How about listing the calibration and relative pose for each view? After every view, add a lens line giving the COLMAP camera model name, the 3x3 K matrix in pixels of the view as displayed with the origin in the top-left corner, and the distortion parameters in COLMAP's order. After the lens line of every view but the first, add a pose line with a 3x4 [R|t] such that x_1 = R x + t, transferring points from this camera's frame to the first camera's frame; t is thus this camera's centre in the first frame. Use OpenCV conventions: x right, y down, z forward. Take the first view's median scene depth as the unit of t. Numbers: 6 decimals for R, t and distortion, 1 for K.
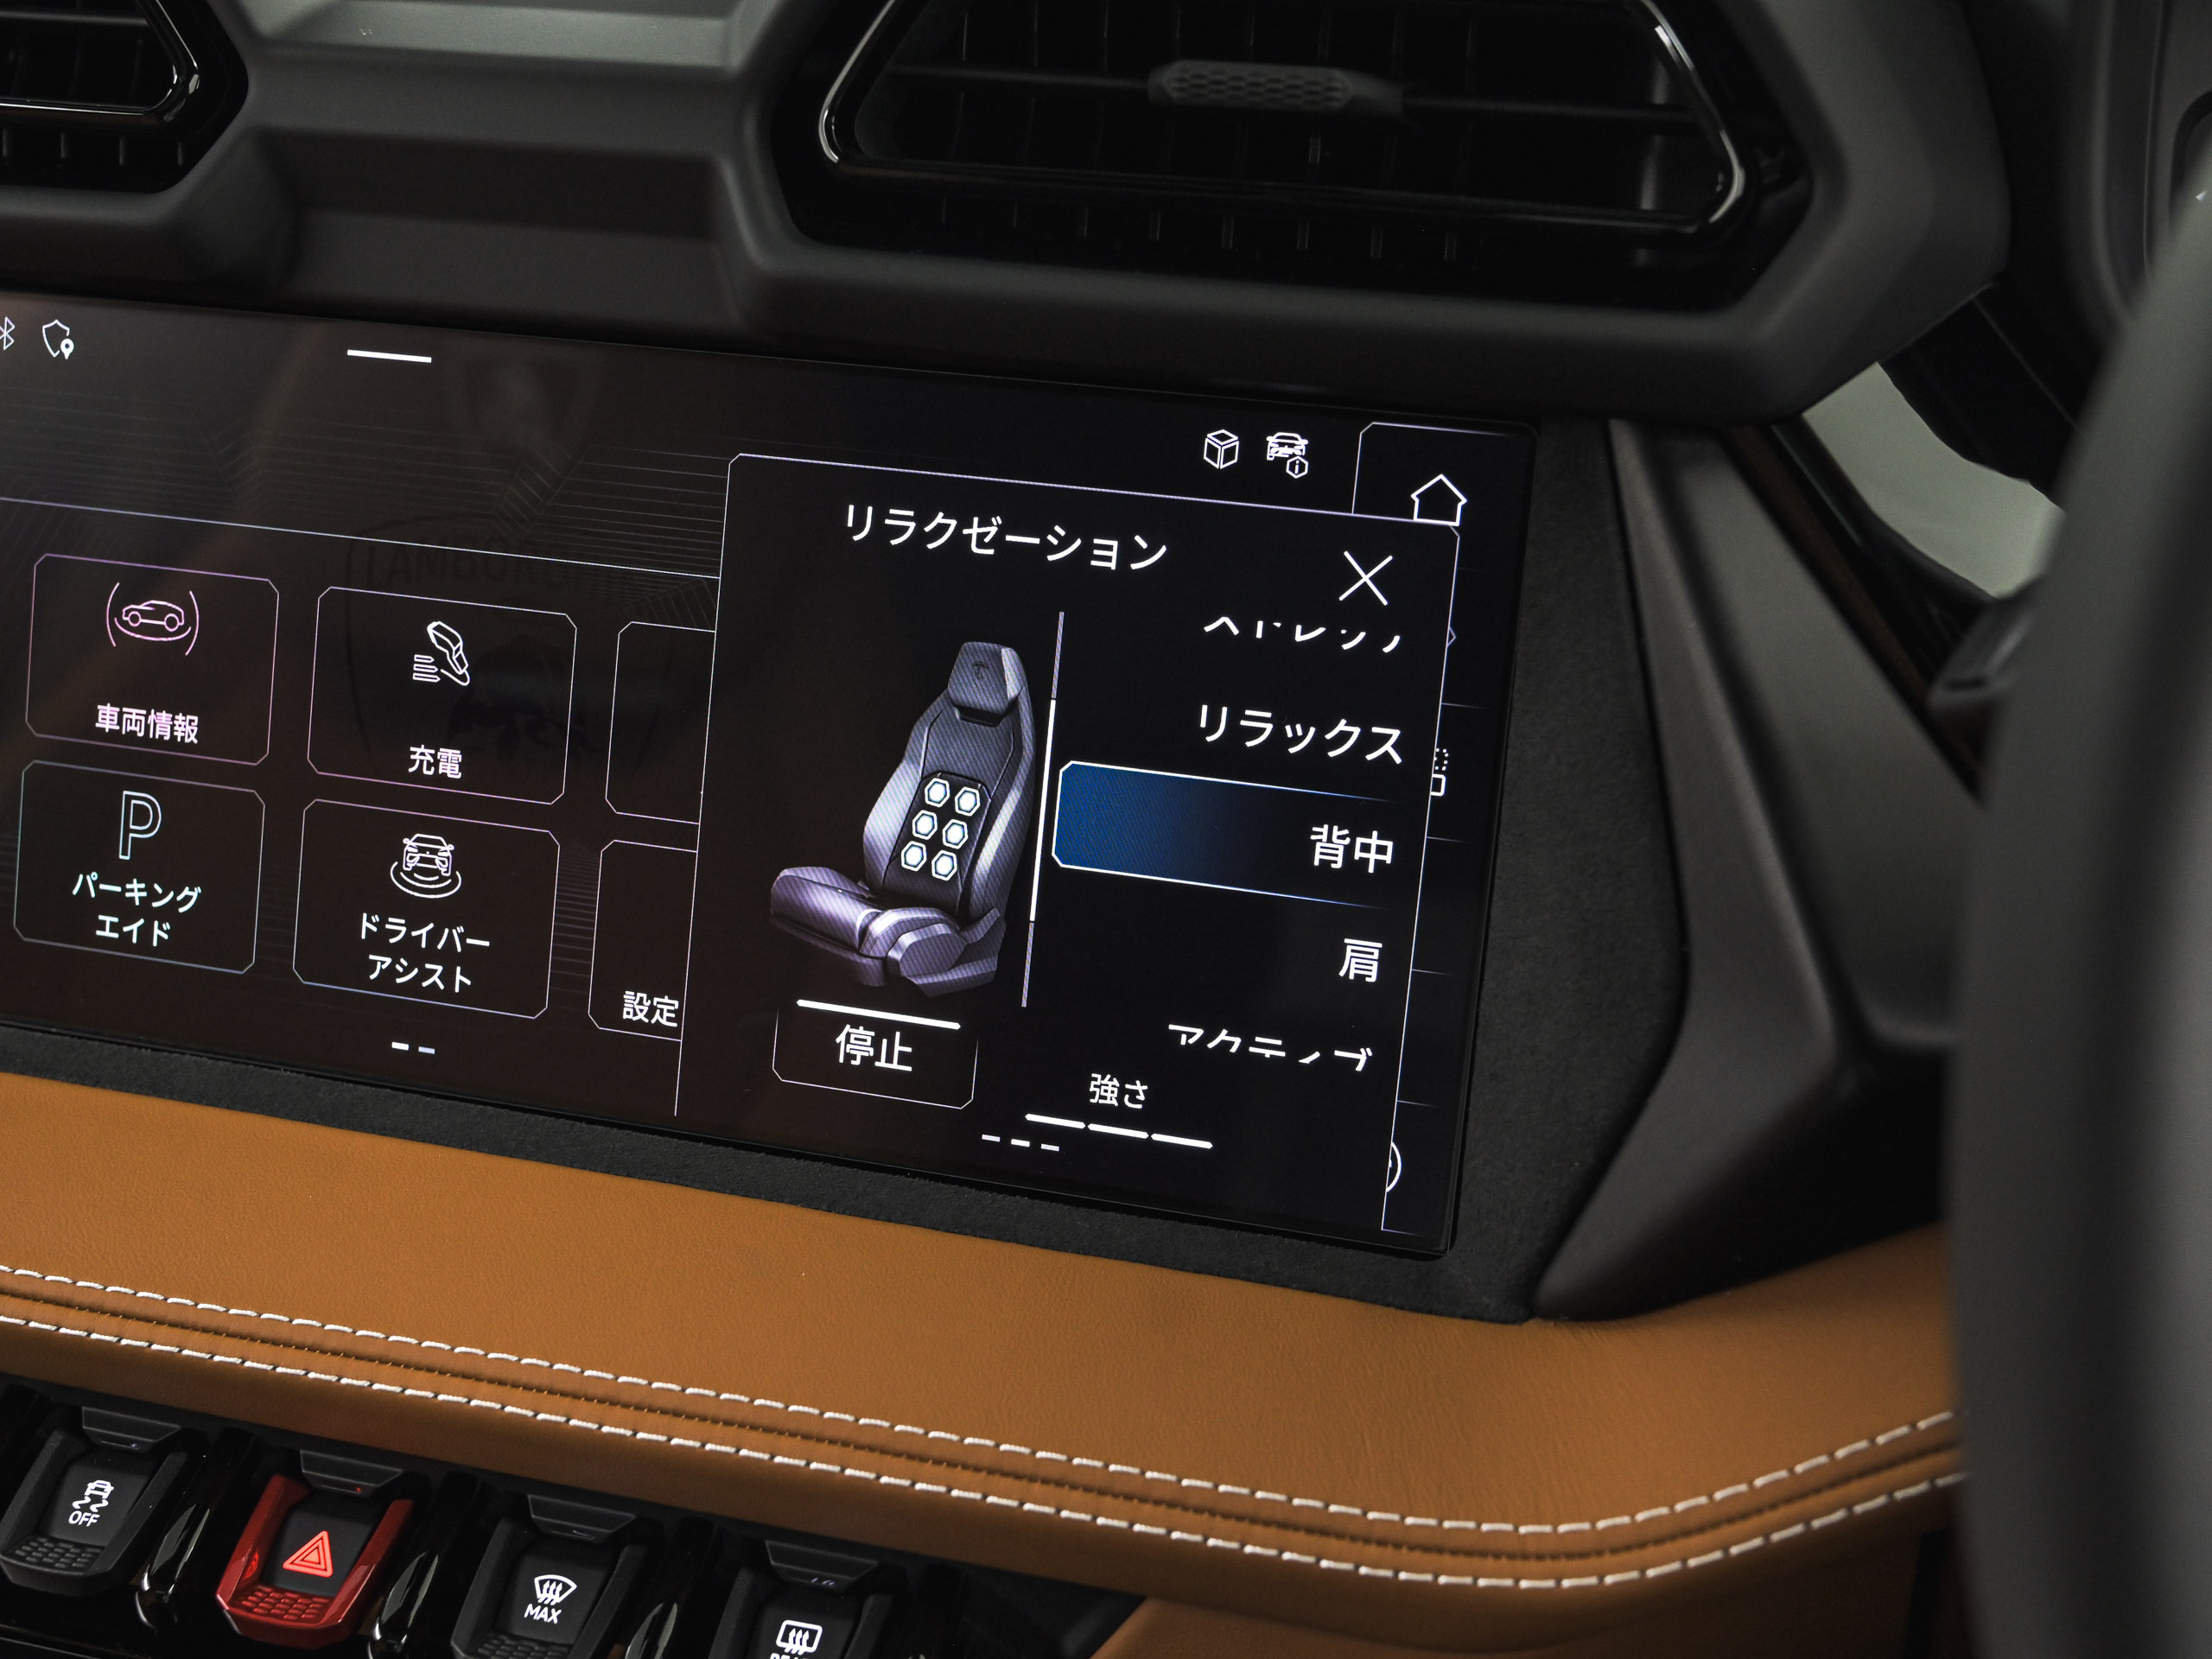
lens RADIAL K [[2986.8, 0, 1117.4], [0, 2986.8, 832.4], [0, 0, 1]] dist [-0.006668, 0.000000]
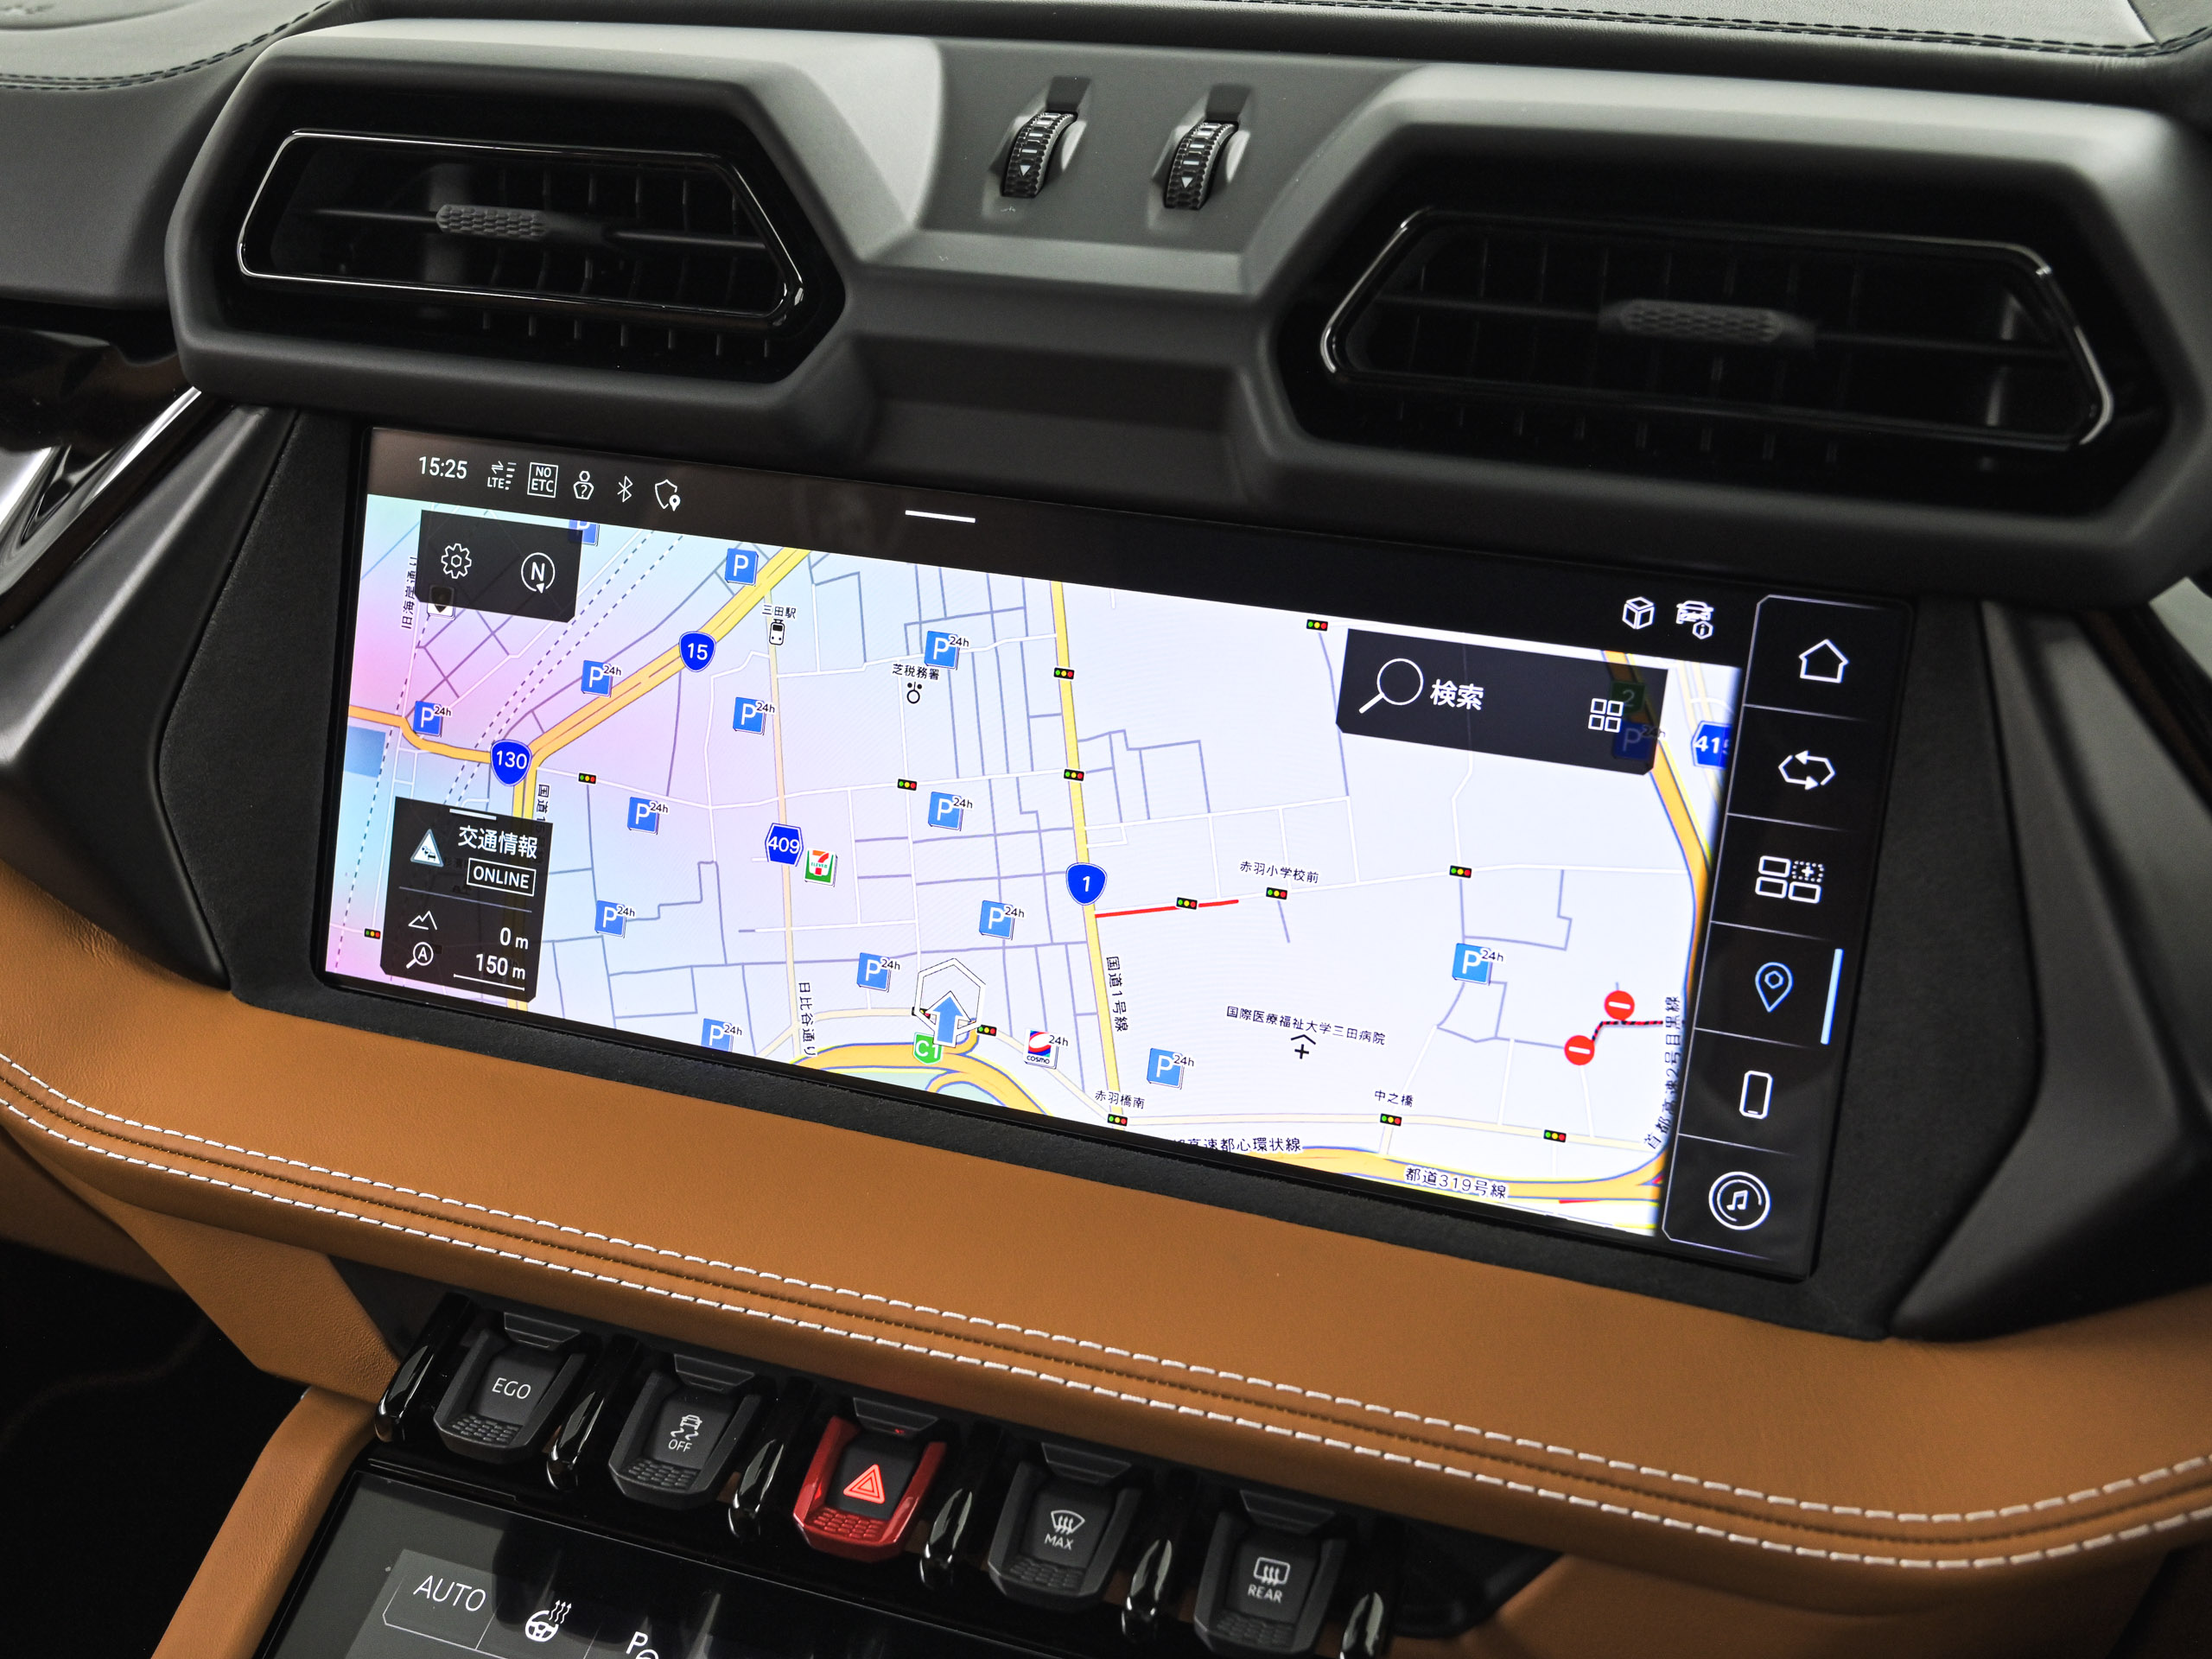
lens RADIAL K [[2394.2, 0, 1091.8], [0, 2394.2, 835.6], [0, 0, 1]] dist [-0.001789, 0.000000]
pose [[0.998253, 0.030003, -0.050897, -0.138134], [-0.030341, 0.999522, -0.005876, -0.025077], [0.050696, 0.007410, 0.998687, 0.009451]]
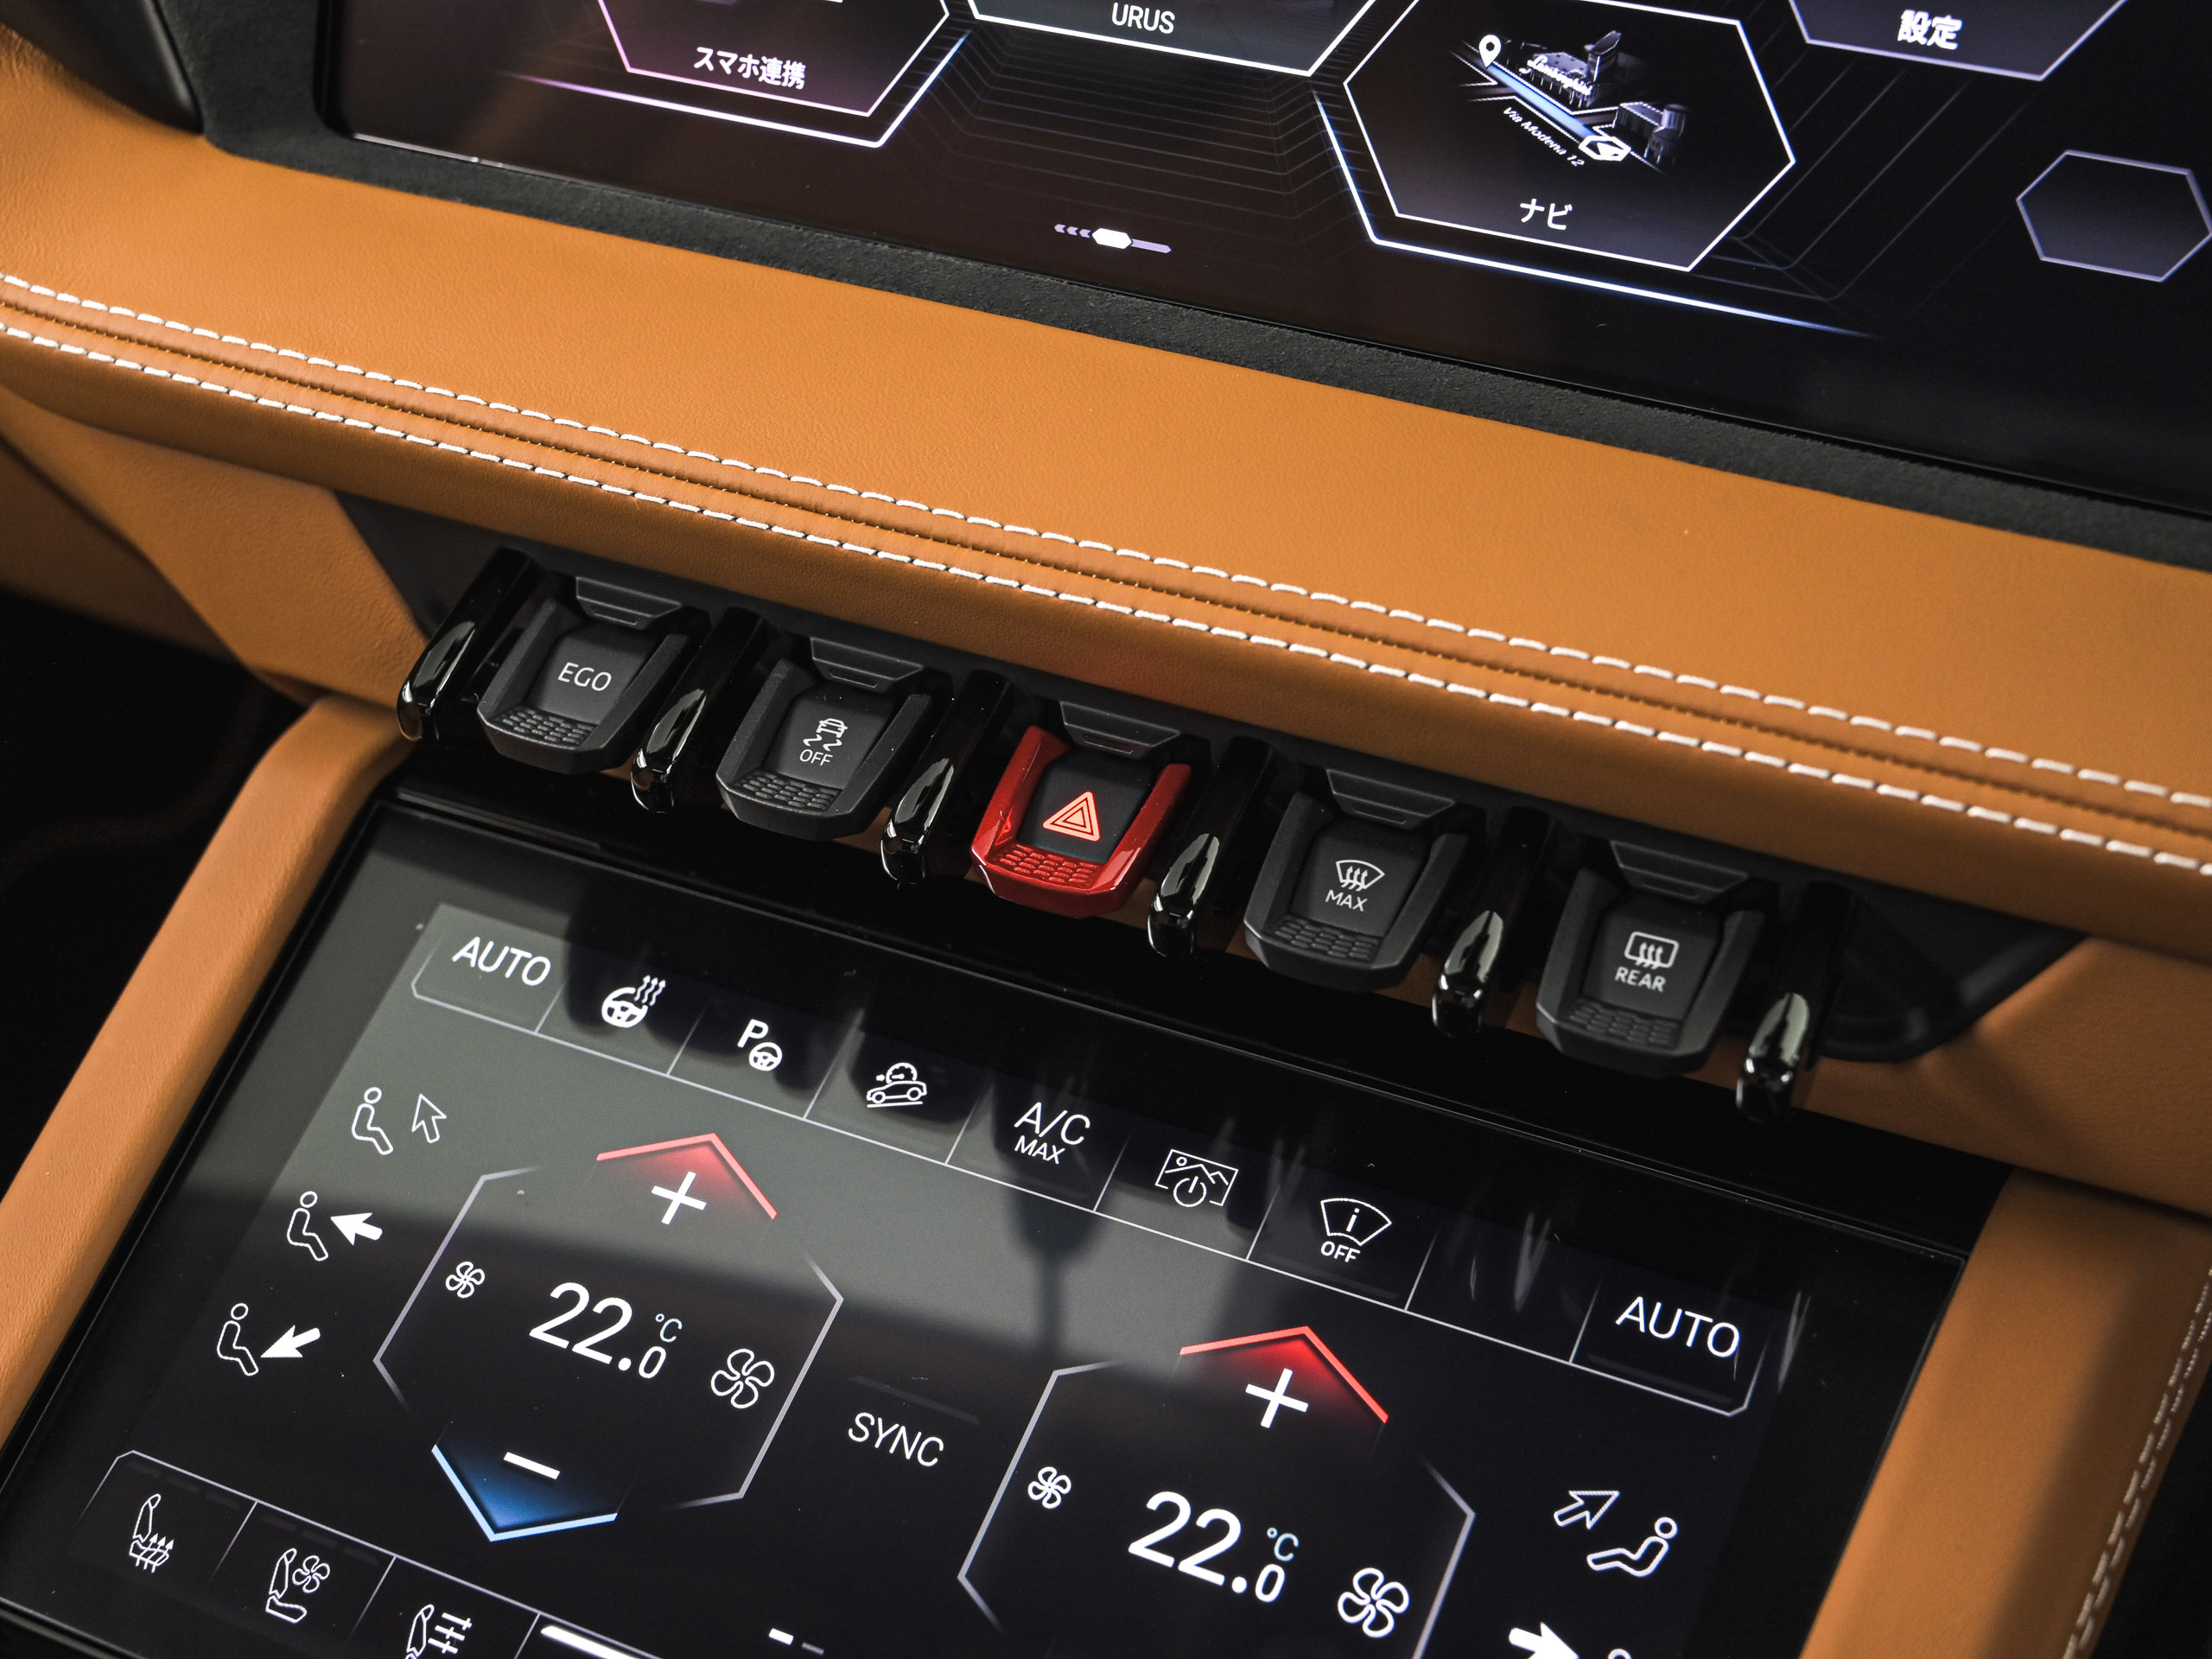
lens RADIAL K [[3090.4, 0, 1120.3], [0, 3090.4, 829.2], [0, 0, 1]] dist [-0.008470, 0.000000]
pose [[0.988803, 0.086391, -0.121679, -0.150909], [-0.065260, 0.983619, 0.168033, 0.095536], [0.134202, -0.158211, 0.978243, 0.118031]]
